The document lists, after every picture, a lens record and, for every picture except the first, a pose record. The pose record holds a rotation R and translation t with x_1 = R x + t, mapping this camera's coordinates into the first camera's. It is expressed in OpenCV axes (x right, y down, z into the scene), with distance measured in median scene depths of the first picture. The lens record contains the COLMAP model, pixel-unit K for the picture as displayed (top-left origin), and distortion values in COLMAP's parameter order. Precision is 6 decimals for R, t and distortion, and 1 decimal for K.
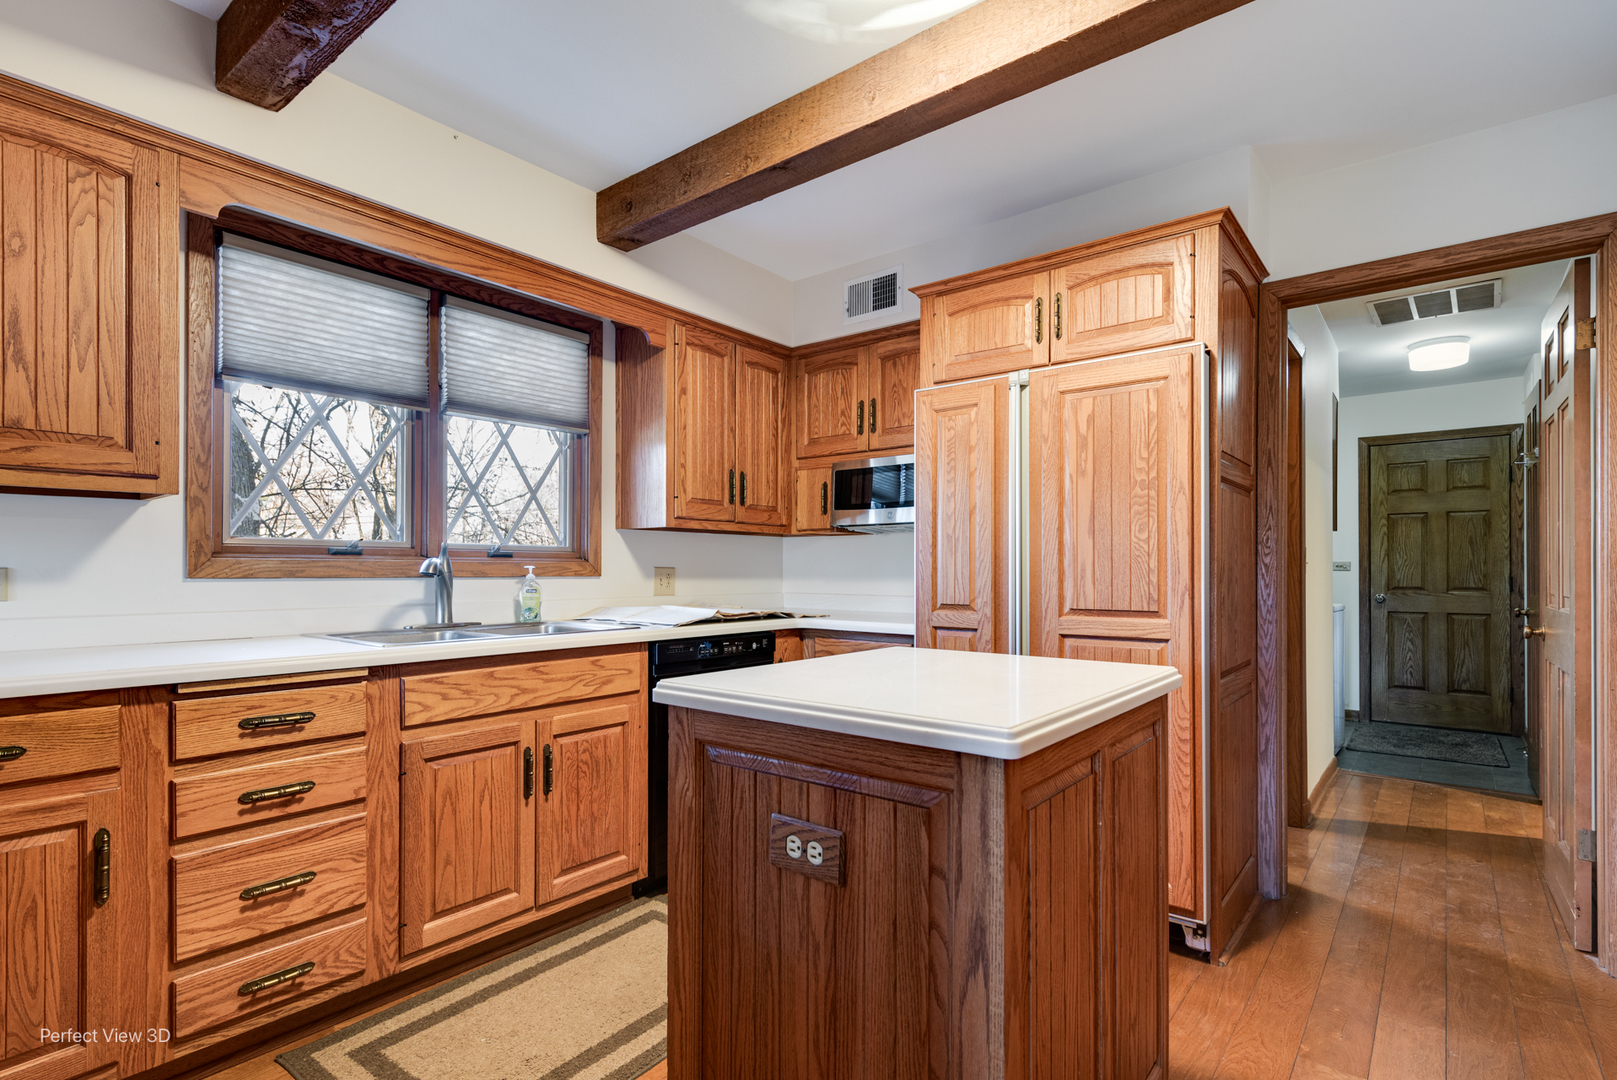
lens RADIAL K [[801.3, 0, 772.8], [0, 801.3, 571.8], [0, 0, 1]] dist [-0.001748, 0.000497]
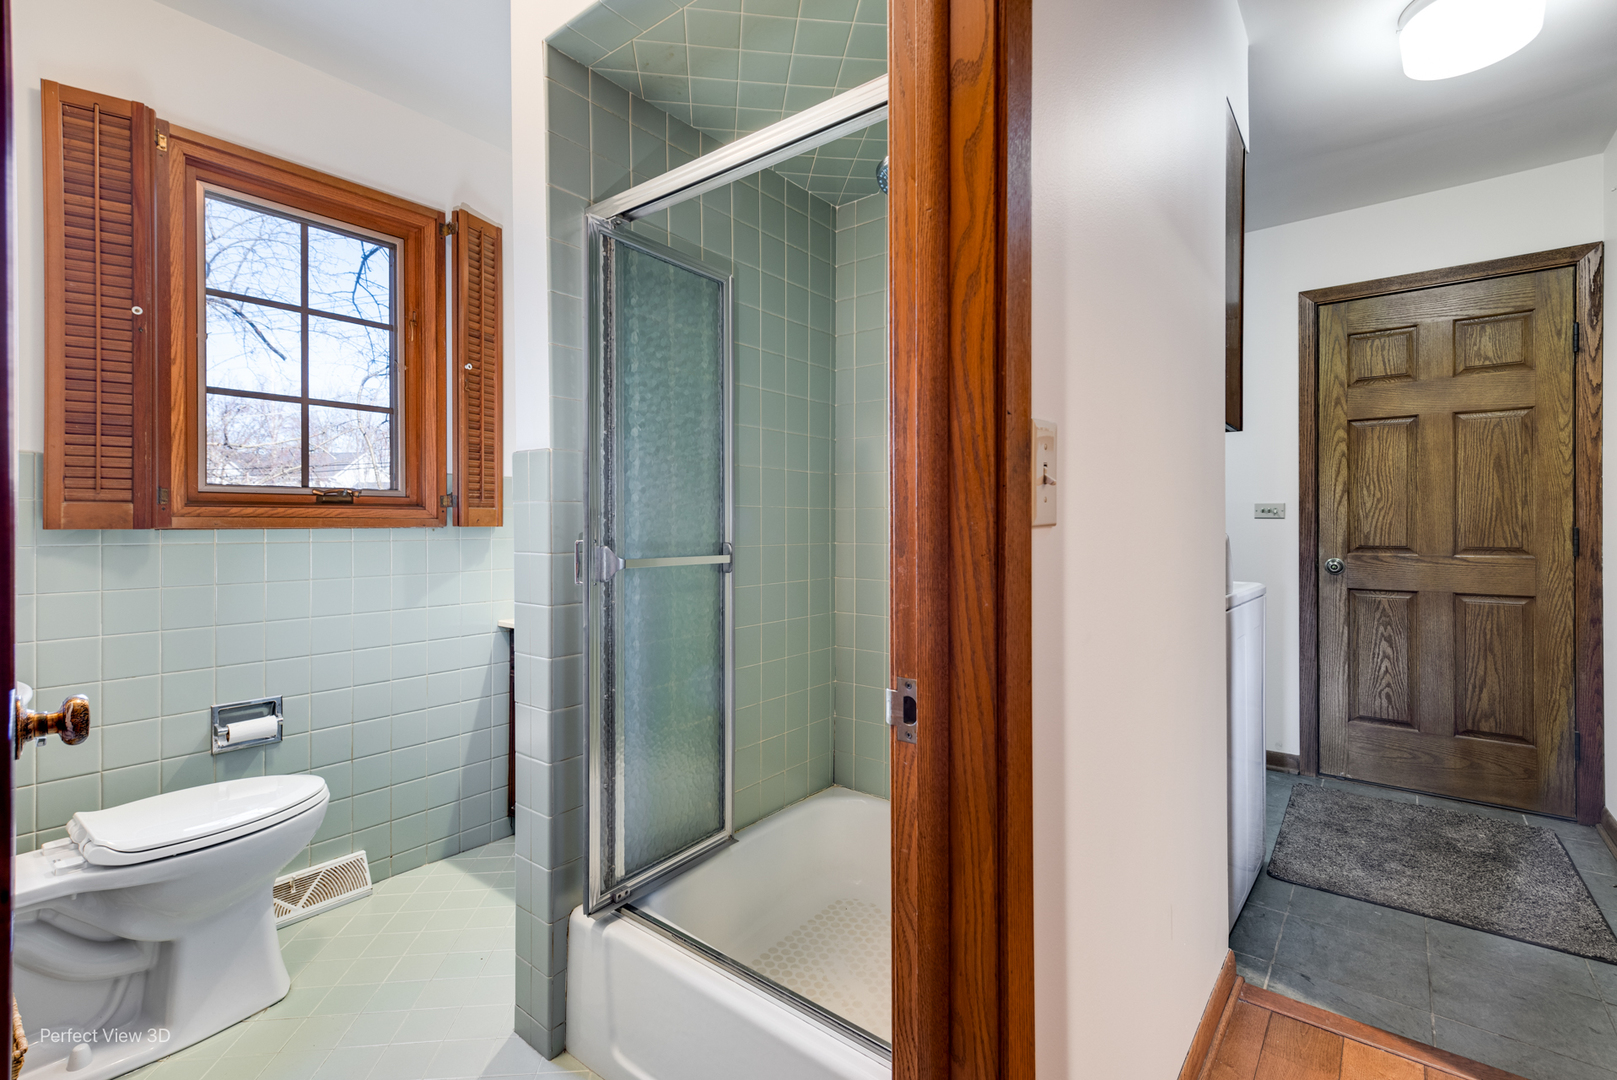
lens RADIAL K [[725.3, 0, 814.7], [0, 725.3, 529.2], [0, 0, 1]] dist [0.013352, -0.000558]
pose [[0.999606, 0.002753, 0.027928, 0.378461], [-0.002741, 0.999996, -0.000458, 0.008158], [-0.027929, 0.000381, 0.999610, 0.496404]]
